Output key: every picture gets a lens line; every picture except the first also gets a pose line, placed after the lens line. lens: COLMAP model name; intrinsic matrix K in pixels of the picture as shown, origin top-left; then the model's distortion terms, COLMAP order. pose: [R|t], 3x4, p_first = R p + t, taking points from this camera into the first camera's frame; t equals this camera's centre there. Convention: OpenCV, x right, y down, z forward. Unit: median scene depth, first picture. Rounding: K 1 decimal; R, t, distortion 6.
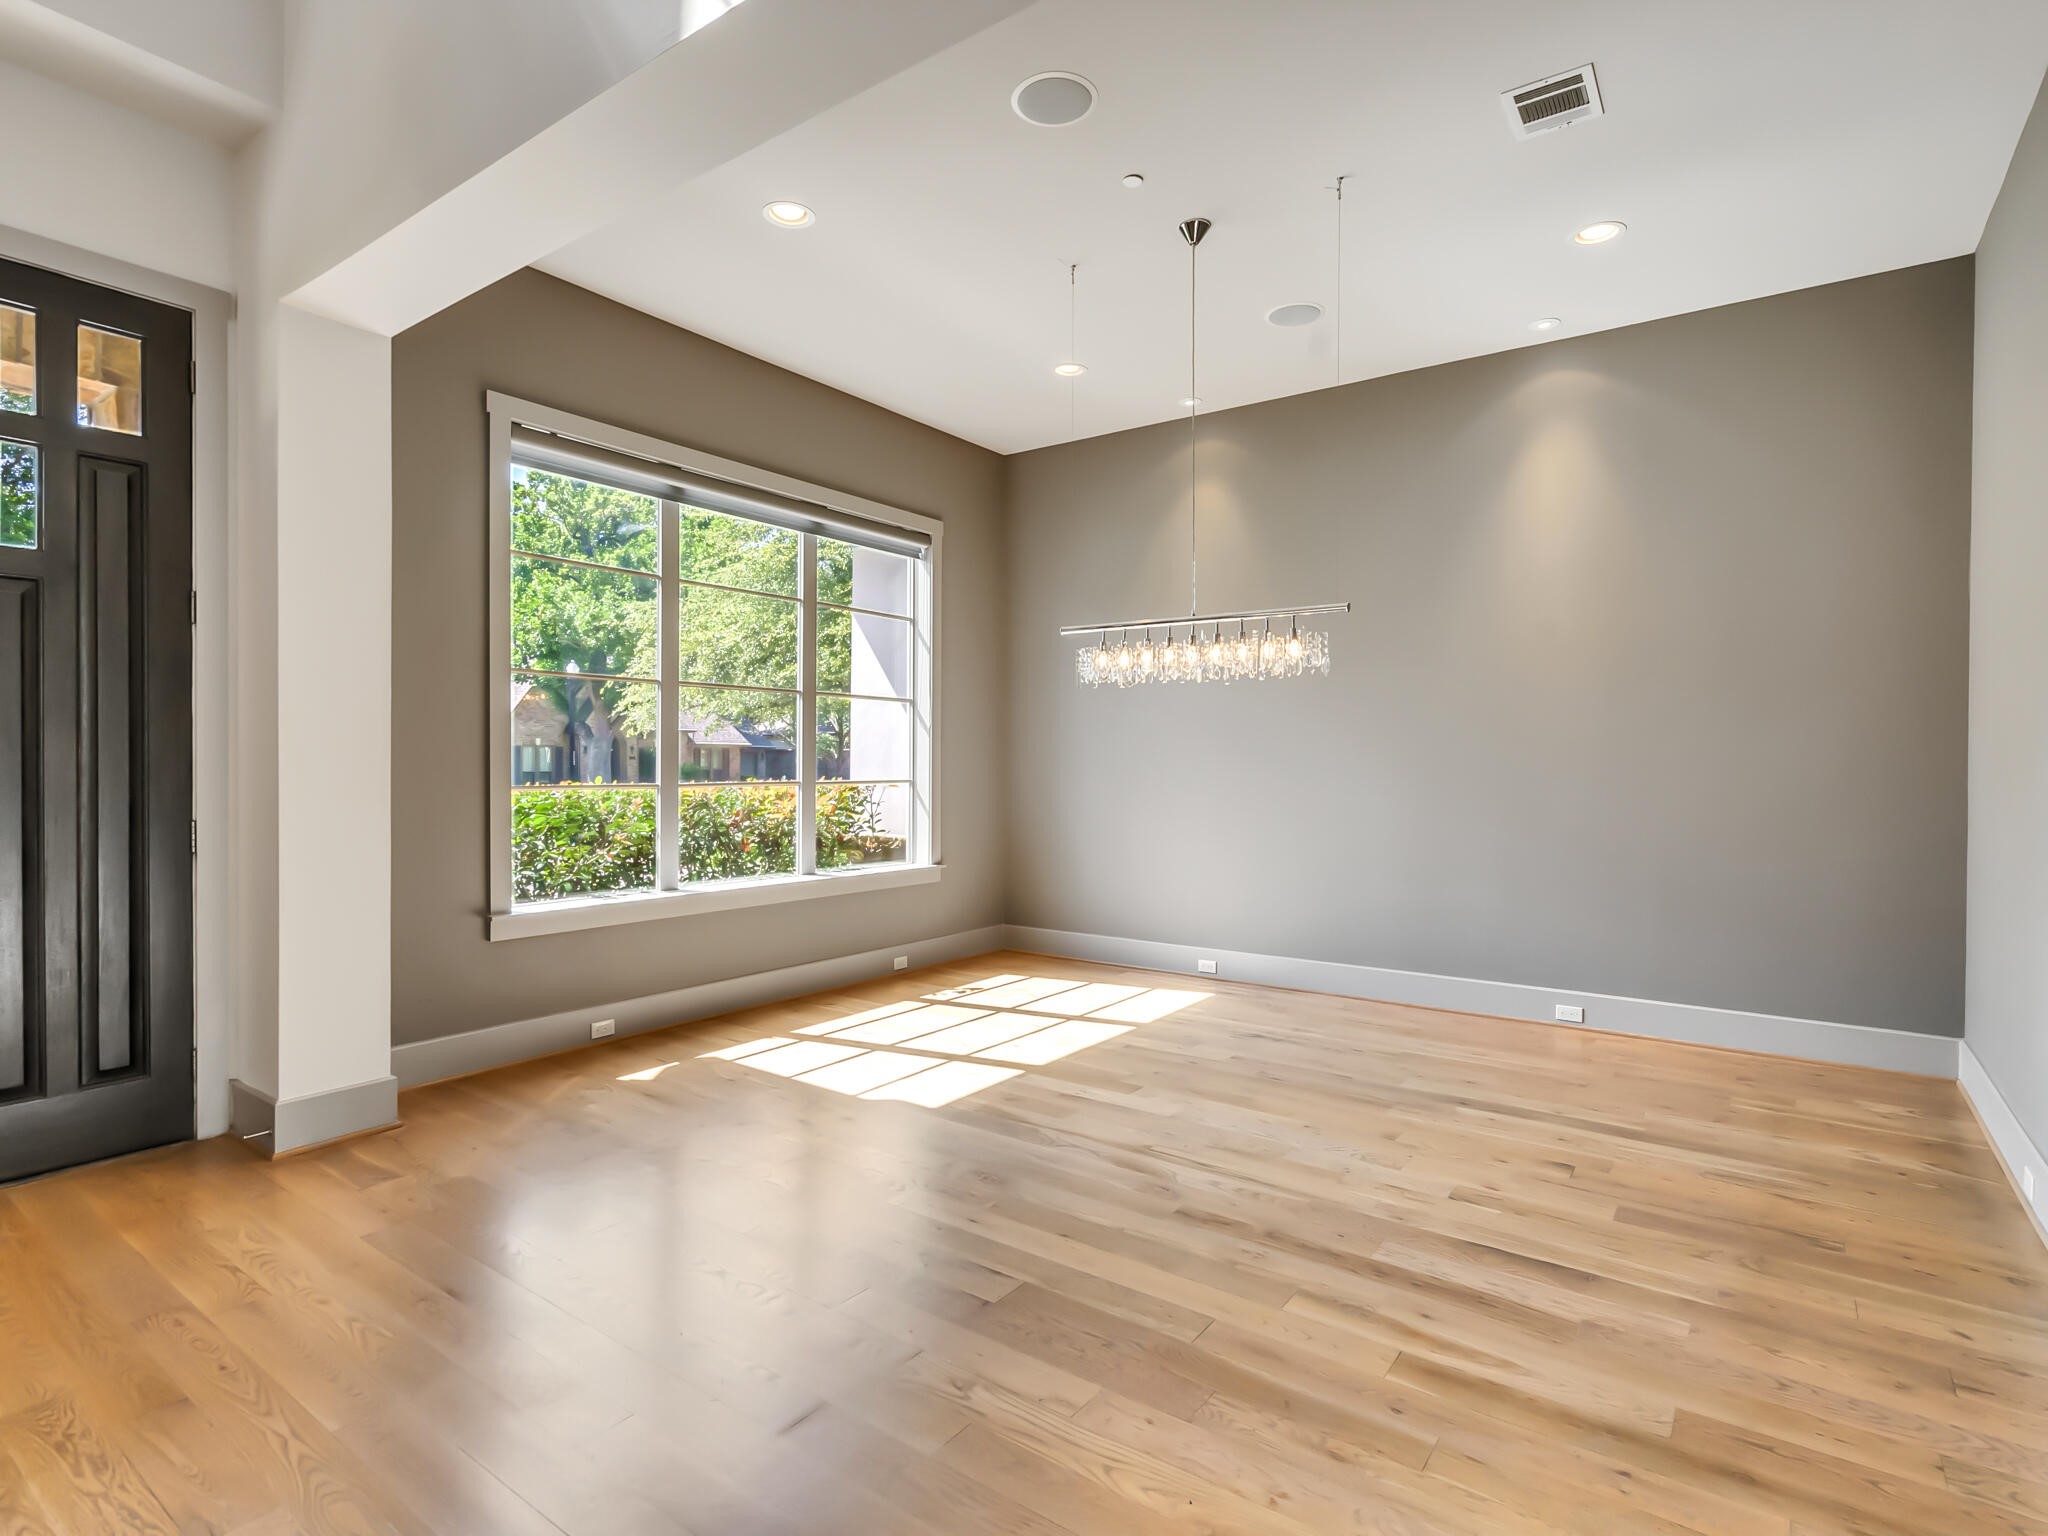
lens RADIAL K [[1045.8, 0, 1006.7], [0, 1045.8, 771.6], [0, 0, 1]] dist [-0.011876, 0.006721]
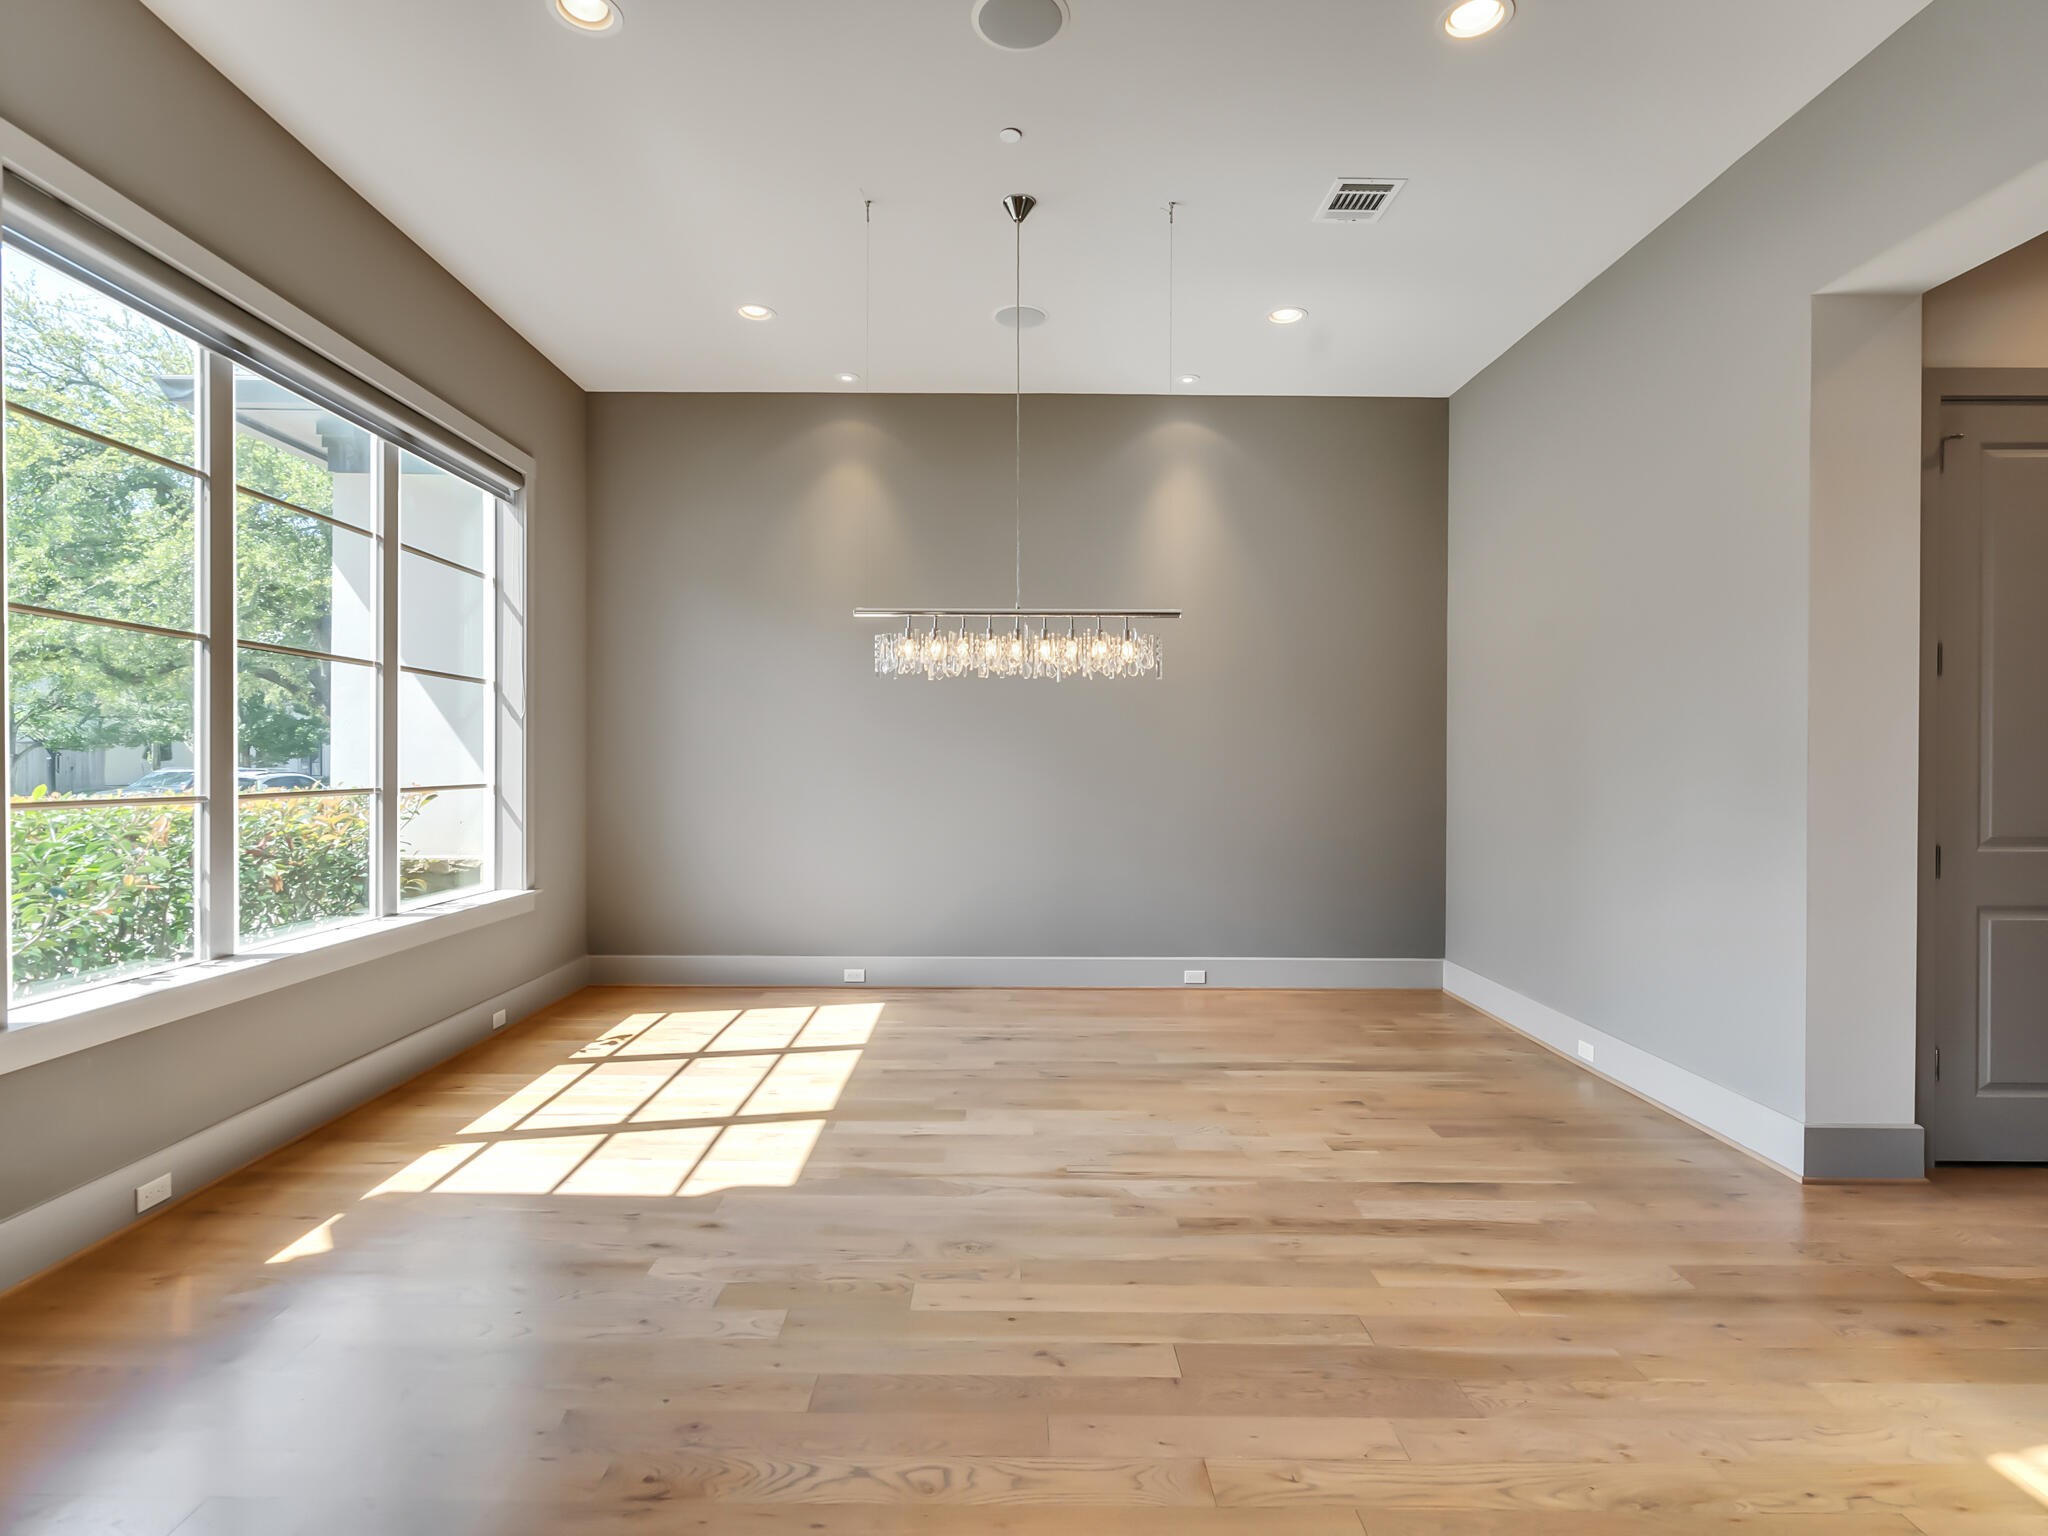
lens RADIAL K [[1045.8, 0, 1006.7], [0, 1045.8, 771.6], [0, 0, 1]] dist [-0.011876, 0.006721]
pose [[0.803215, -0.006367, 0.595656, -0.389908], [0.004530, 0.999979, 0.004580, -0.003968], [-0.595673, -0.000981, 0.803227, 0.228692]]
